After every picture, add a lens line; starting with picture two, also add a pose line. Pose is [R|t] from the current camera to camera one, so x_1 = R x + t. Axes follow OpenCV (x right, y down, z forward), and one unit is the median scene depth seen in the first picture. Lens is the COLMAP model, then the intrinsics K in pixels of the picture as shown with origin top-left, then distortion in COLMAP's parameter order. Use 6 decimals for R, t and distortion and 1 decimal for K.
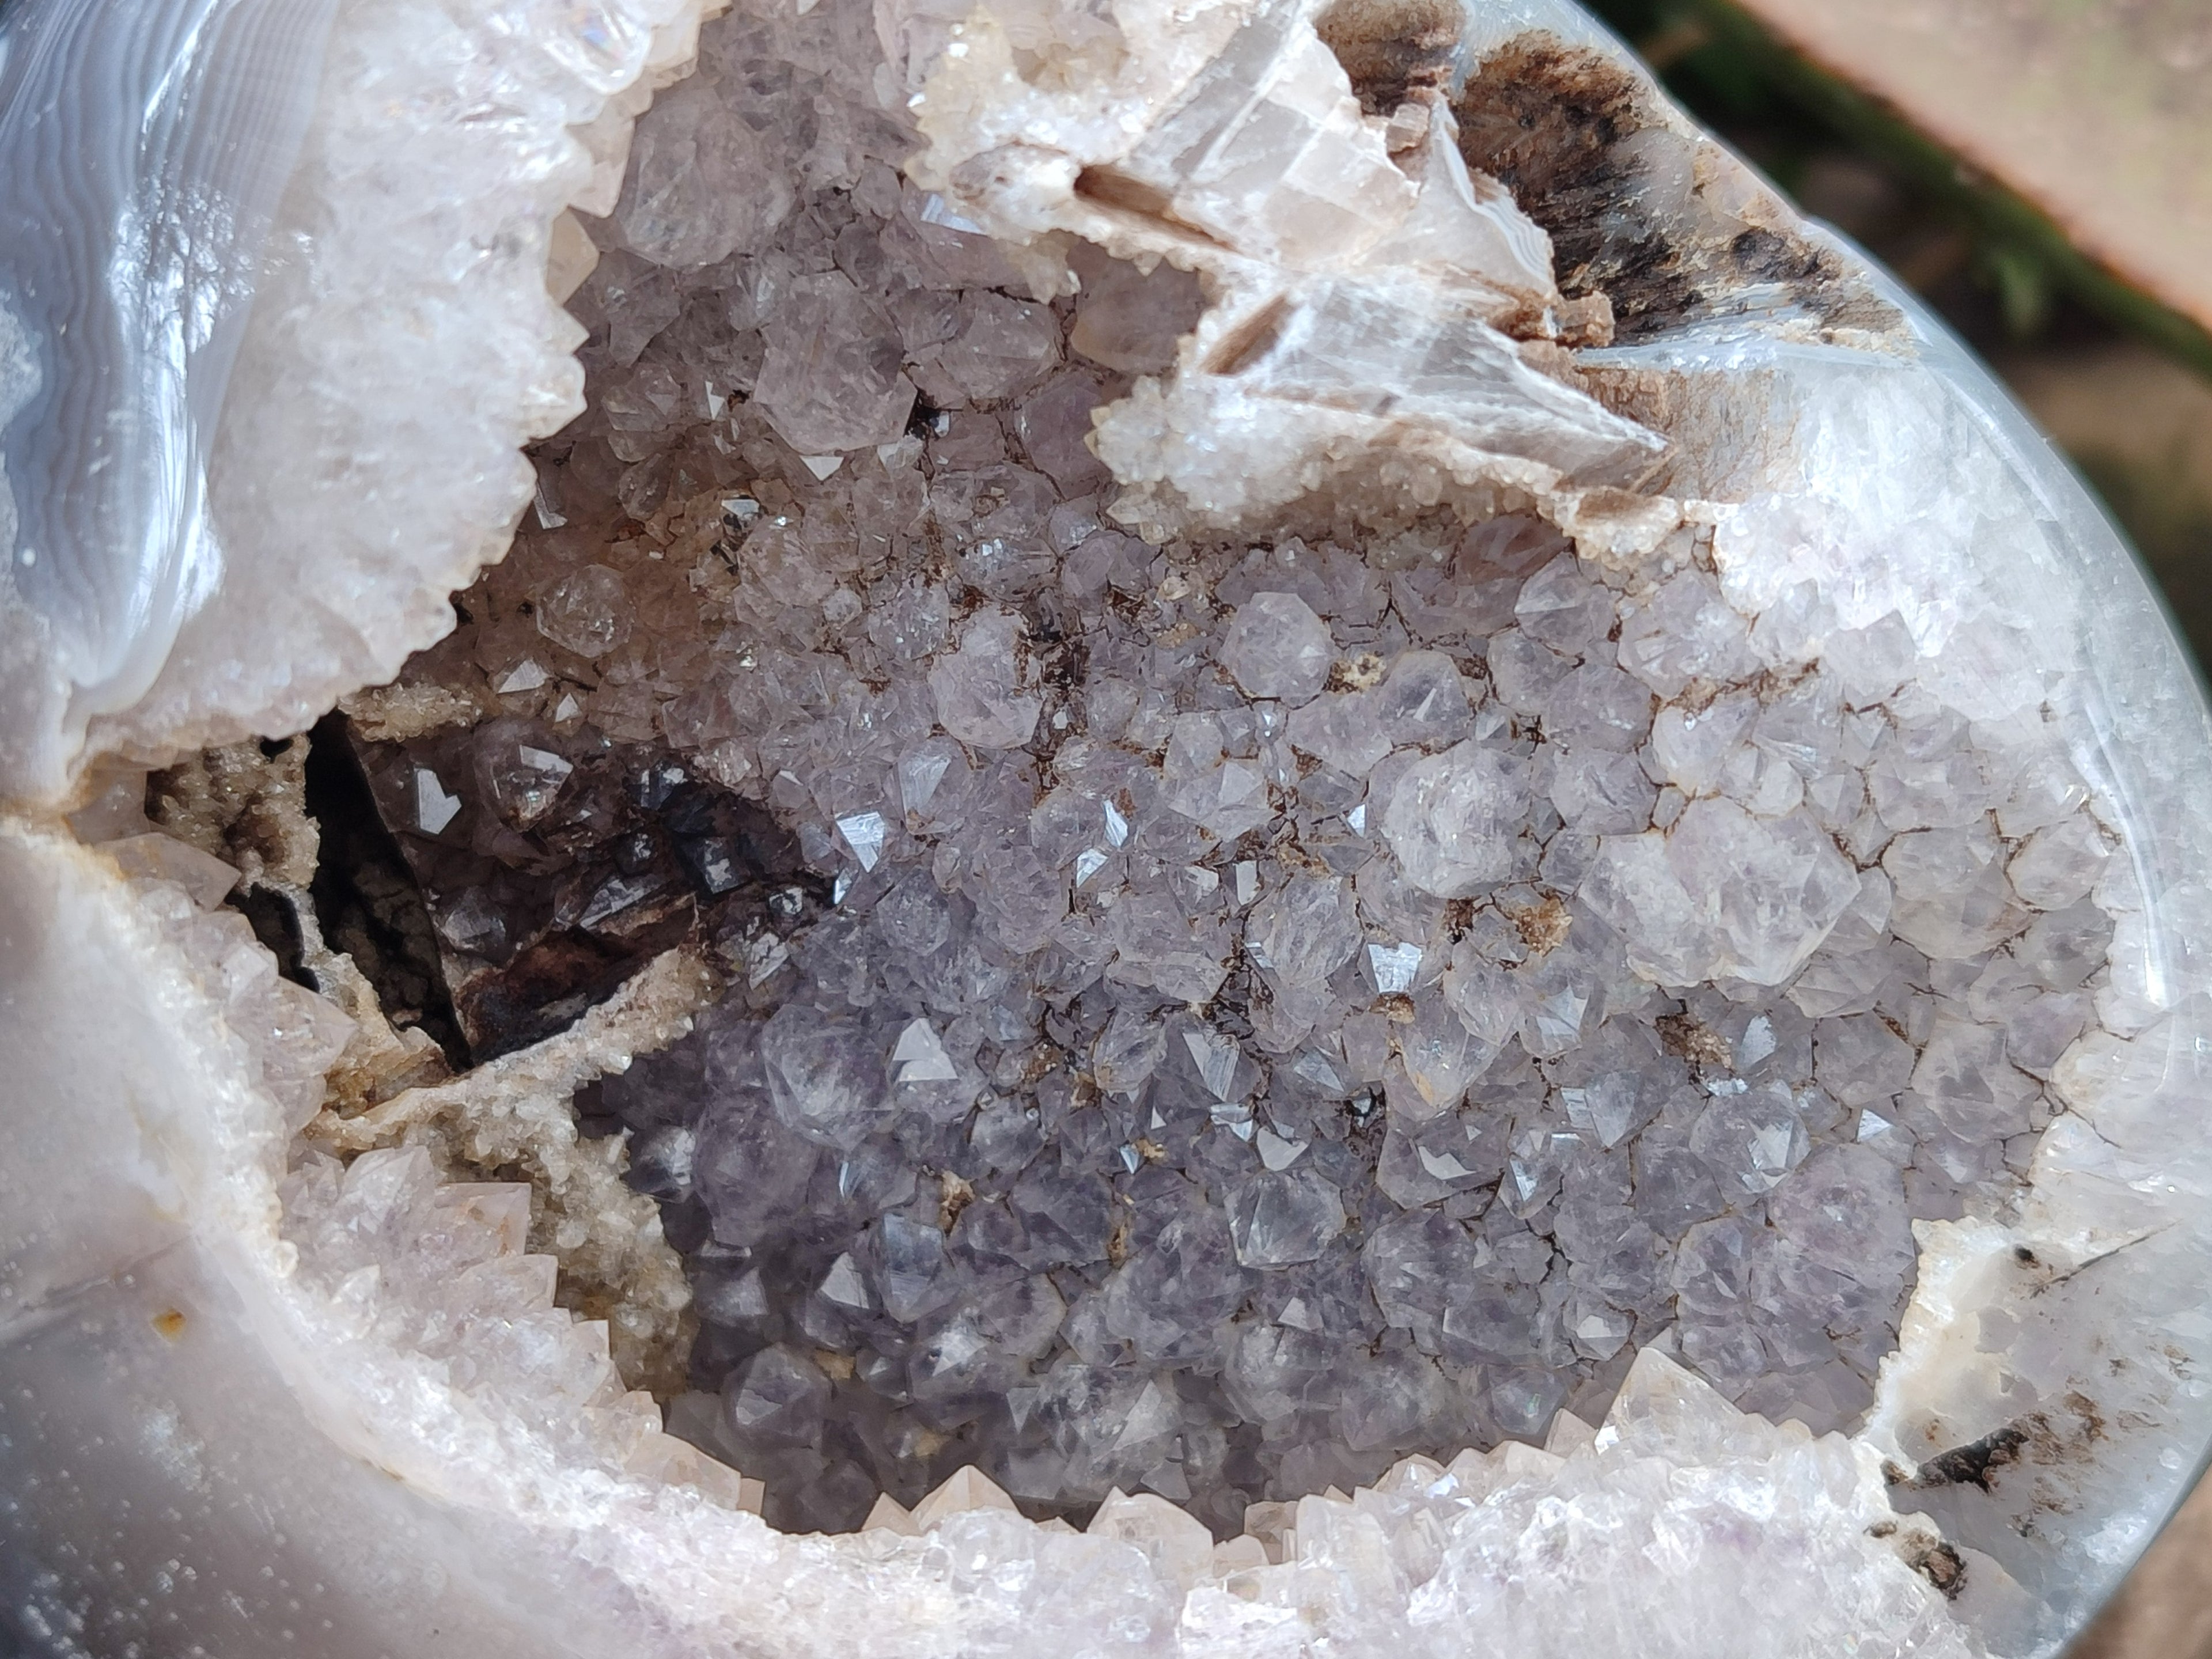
lens RADIAL K [[3436.8, 0, 1106.0], [0, 3436.8, 829.5], [0, 0, 1]] dist [0.424680, -2.921266]
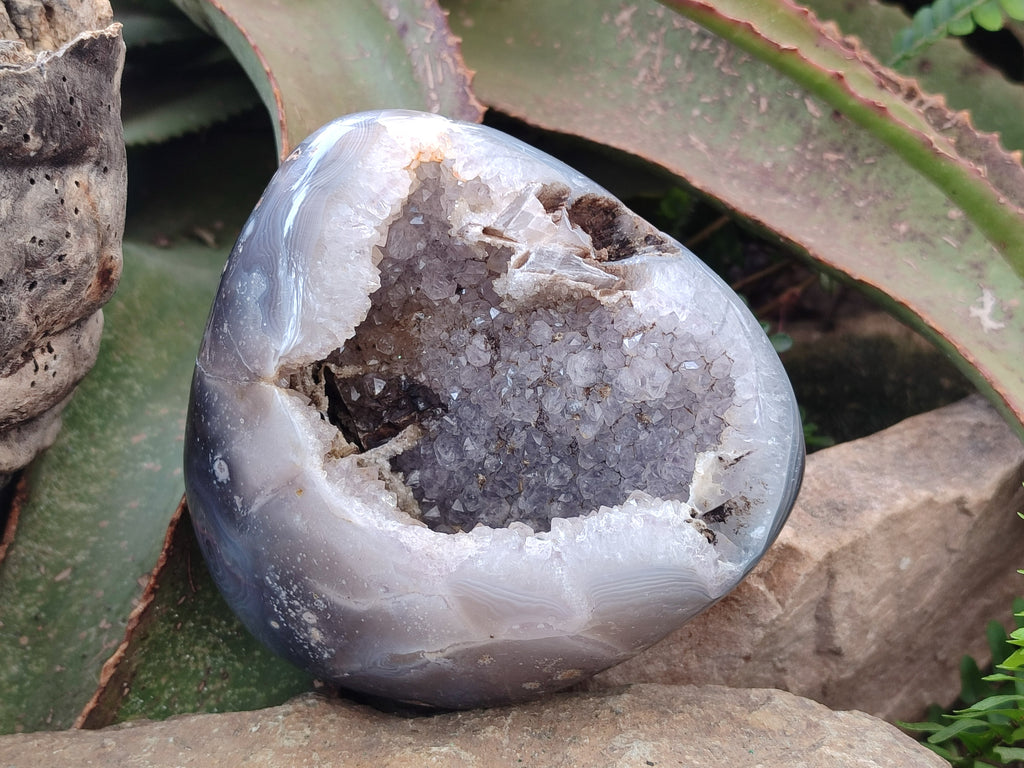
lens RADIAL K [[1591.0, 0, 512.0], [0, 1591.0, 384.0], [0, 0, 1]] dist [0.424680, -2.921266]
pose [[0.992501, -0.071219, -0.099343, 0.209892], [0.054853, 0.985802, -0.158702, 0.328899], [0.109235, 0.152063, 0.982316, -0.979497]]
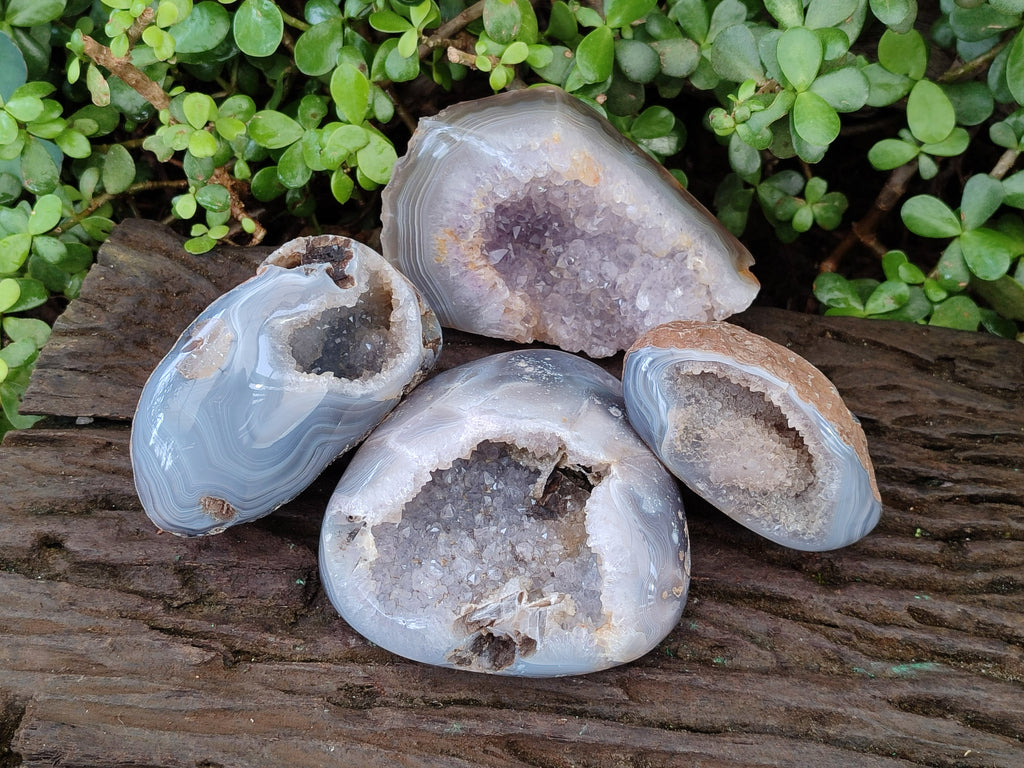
lens RADIAL K [[1591.0, 0, 512.0], [0, 1591.0, 384.0], [0, 0, 1]] dist [0.424680, -2.921266]
pose [[-0.831935, 0.533247, -0.153401, 0.325968], [-0.553374, -0.817662, 0.158766, -0.283730], [-0.040769, 0.216971, 0.975326, -2.409755]]
